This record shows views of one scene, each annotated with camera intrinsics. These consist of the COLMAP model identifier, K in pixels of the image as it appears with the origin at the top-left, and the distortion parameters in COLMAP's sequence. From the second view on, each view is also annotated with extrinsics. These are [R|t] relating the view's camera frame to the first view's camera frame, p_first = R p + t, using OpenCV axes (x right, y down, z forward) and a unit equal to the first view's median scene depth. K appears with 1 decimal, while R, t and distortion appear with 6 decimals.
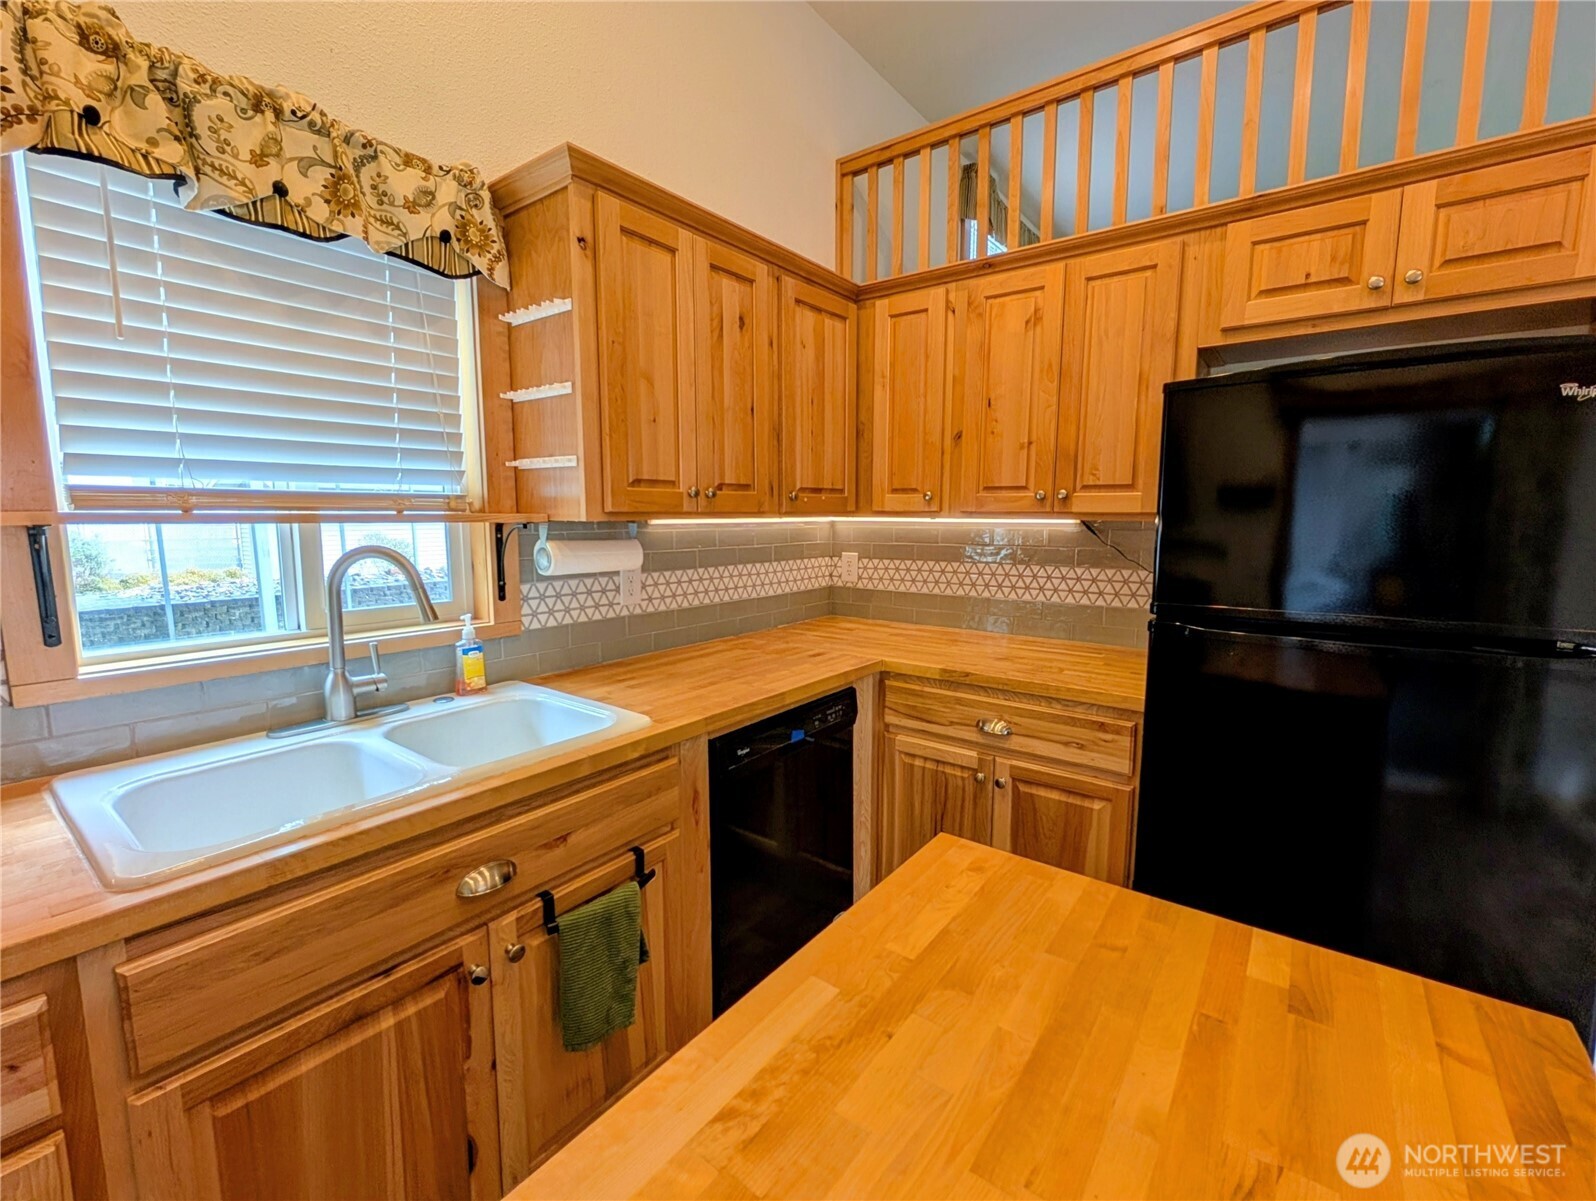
lens RADIAL K [[689.6, 0, 788.1], [0, 689.6, 594.1], [0, 0, 1]] dist [0.000046, -0.000005]
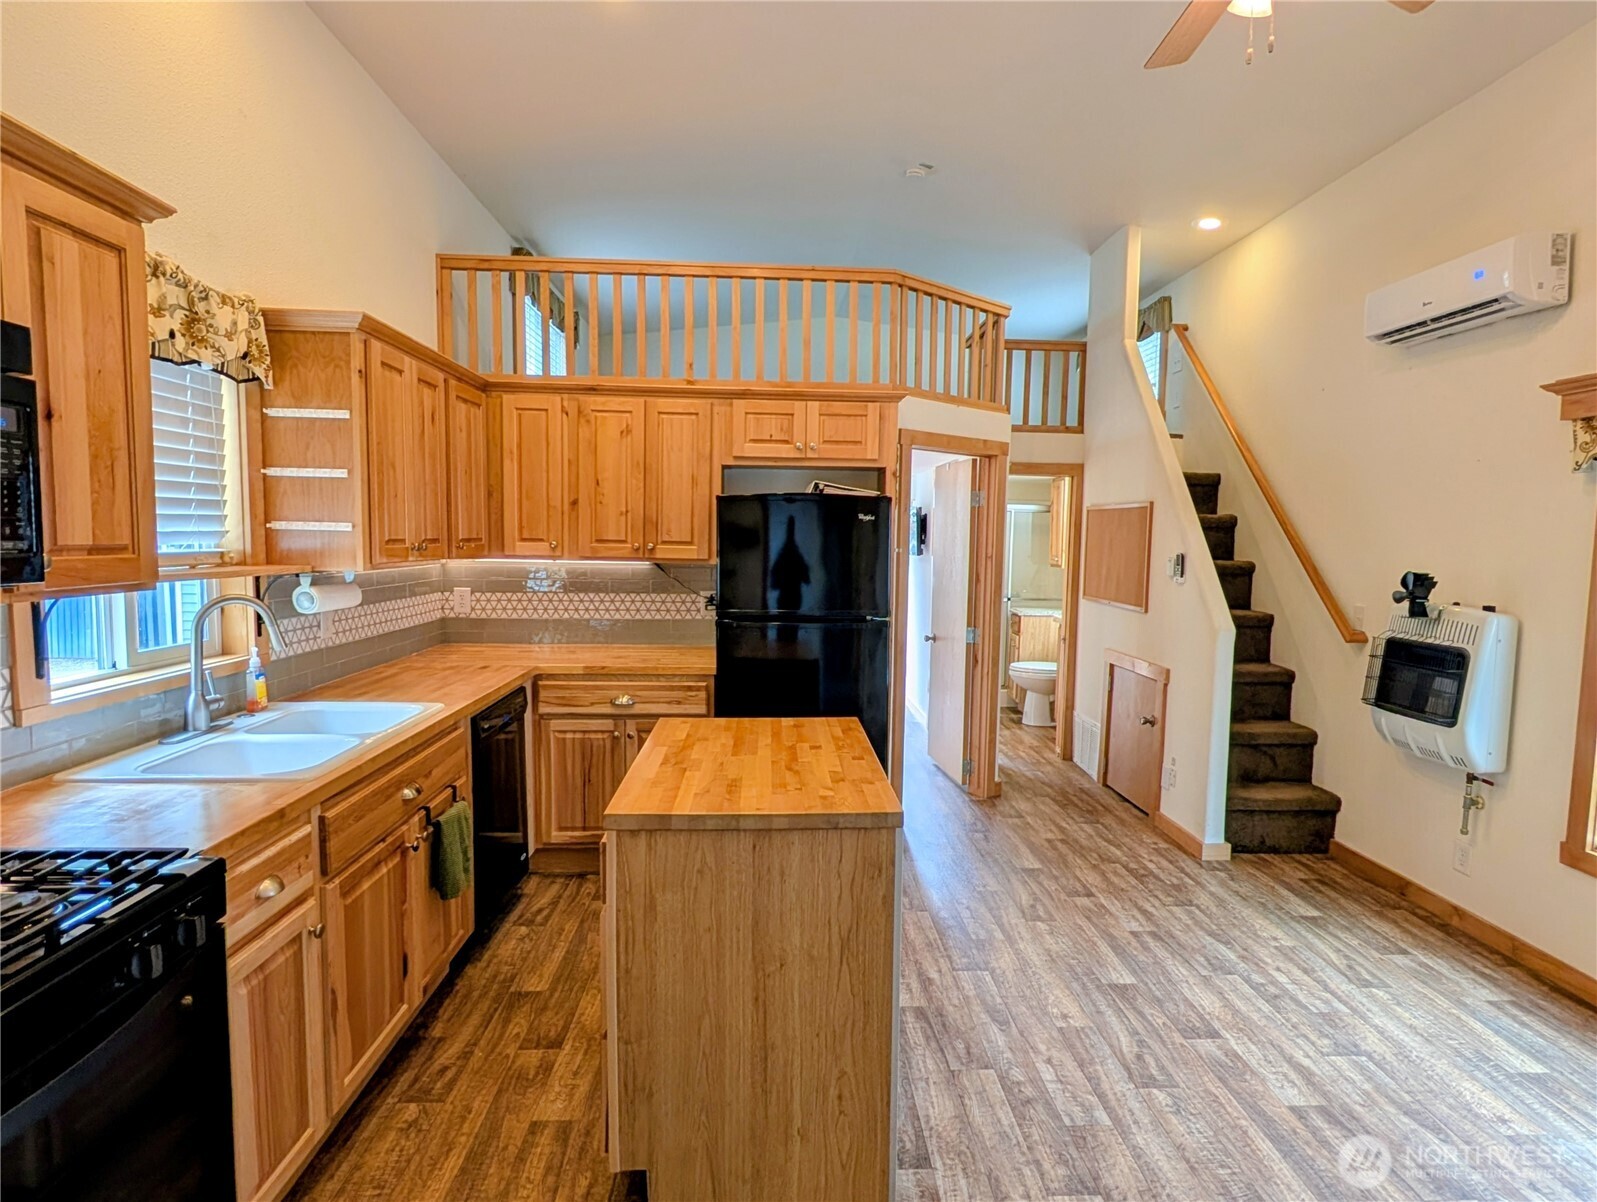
lens RADIAL K [[828.6, 0, 804.0], [0, 828.6, 604.9], [0, 0, 1]] dist [0.002221, 0.002906]
pose [[0.766771, -0.042872, 0.640487, -0.644761], [0.061688, 0.998071, -0.007042, 0.024173], [-0.638949, 0.044910, 0.767937, -0.772819]]
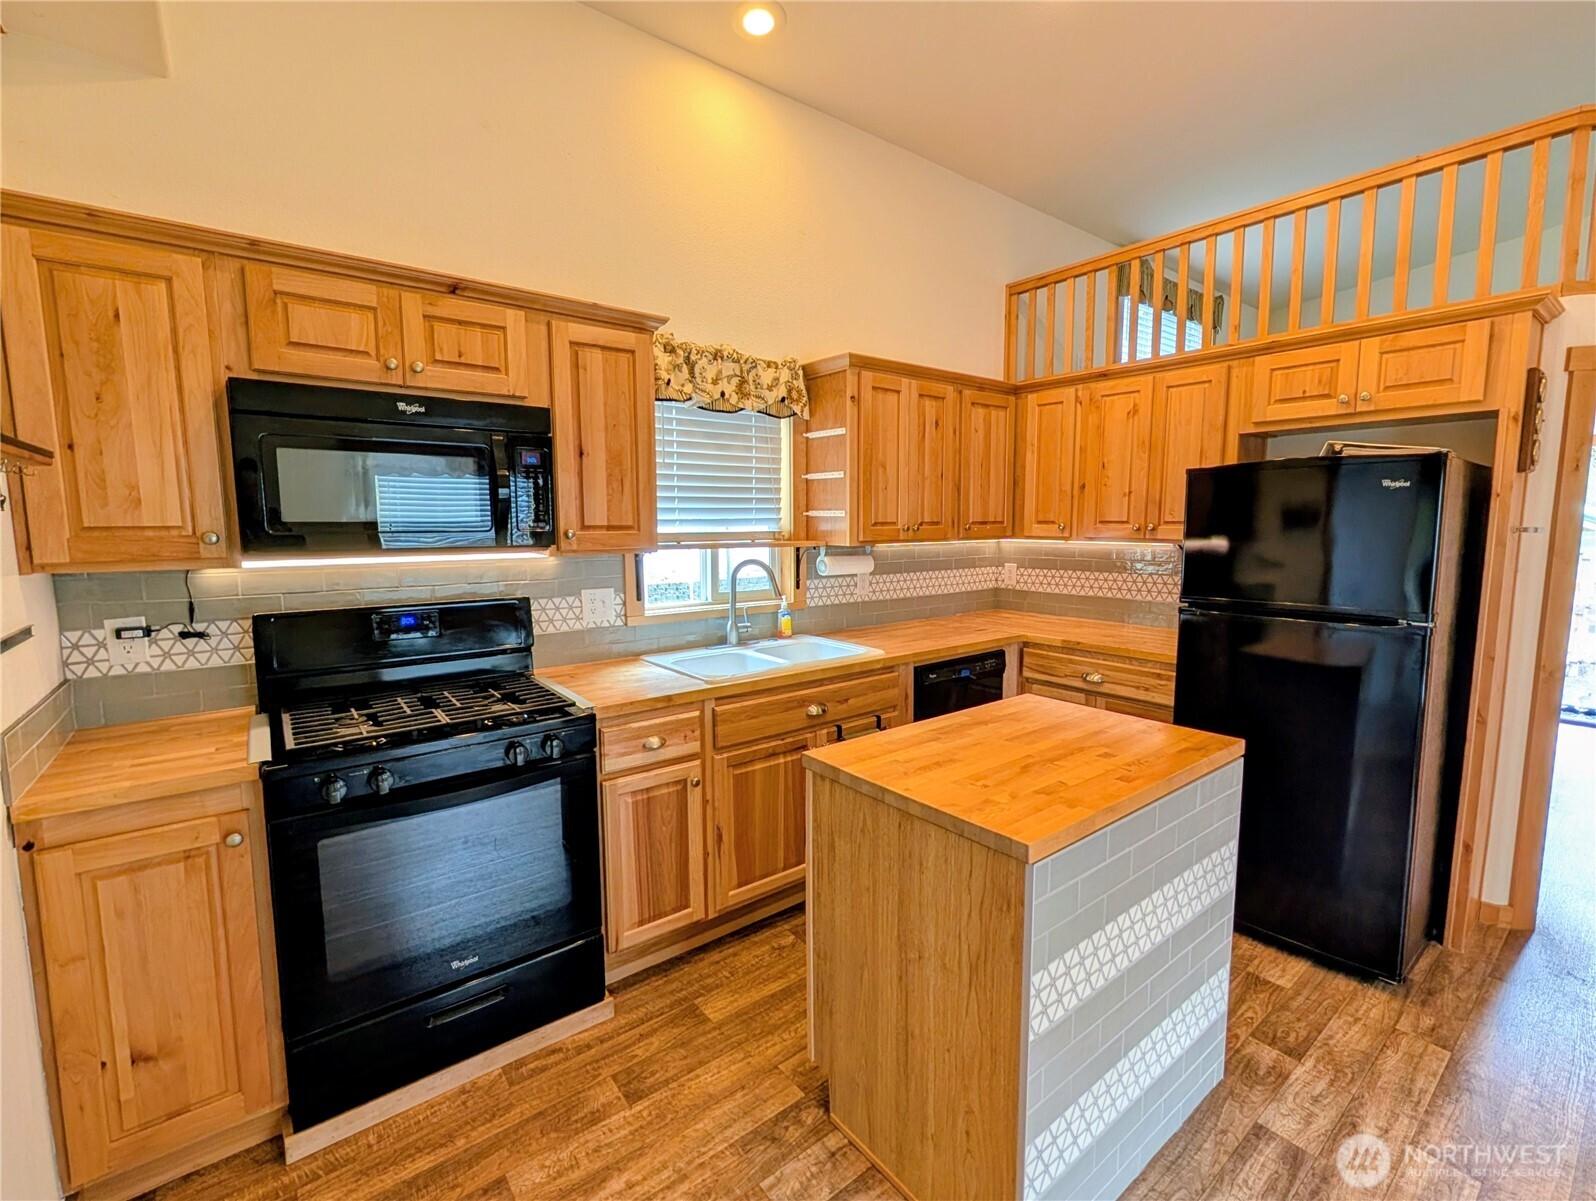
lens RADIAL K [[689.6, 0, 800.4], [0, 689.6, 596.2], [0, 0, 1]] dist [0.000046, -0.000005]
pose [[0.970485, 0.021799, -0.240173, 0.024582], [-0.023875, 0.999698, -0.005739, 0.040011], [0.239975, 0.011304, 0.970713, -0.780815]]
